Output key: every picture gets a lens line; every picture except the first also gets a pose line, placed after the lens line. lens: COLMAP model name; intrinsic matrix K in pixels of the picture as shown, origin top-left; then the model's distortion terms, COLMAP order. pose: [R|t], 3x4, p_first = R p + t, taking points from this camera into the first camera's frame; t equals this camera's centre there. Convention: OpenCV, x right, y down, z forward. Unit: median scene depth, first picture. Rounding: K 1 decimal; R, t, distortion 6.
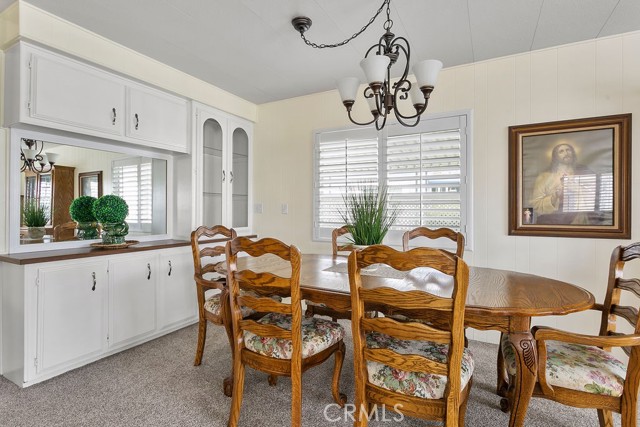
lens RADIAL K [[317.5, 0, 320.2], [0, 317.5, 210.0], [0, 0, 1]] dist [-0.026002, 0.009404]
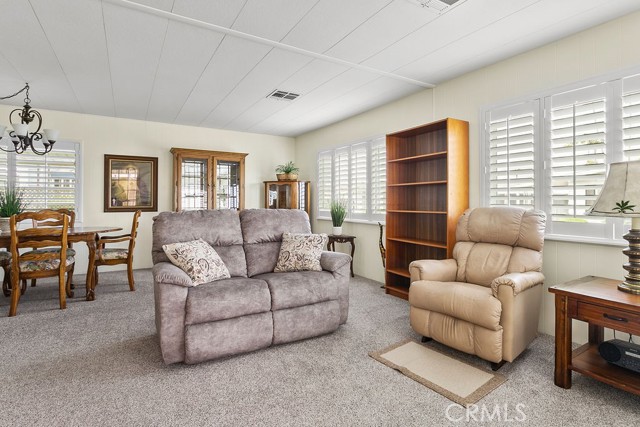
lens RADIAL K [[317.5, 0, 314.6], [0, 317.5, 195.5], [0, 0, 1]] dist [-0.026002, 0.009404]
pose [[0.514157, 0.010430, 0.857633, -0.423332], [0.000406, 0.999923, -0.012404, 0.005284], [-0.857696, 0.006726, 0.514113, -1.217729]]
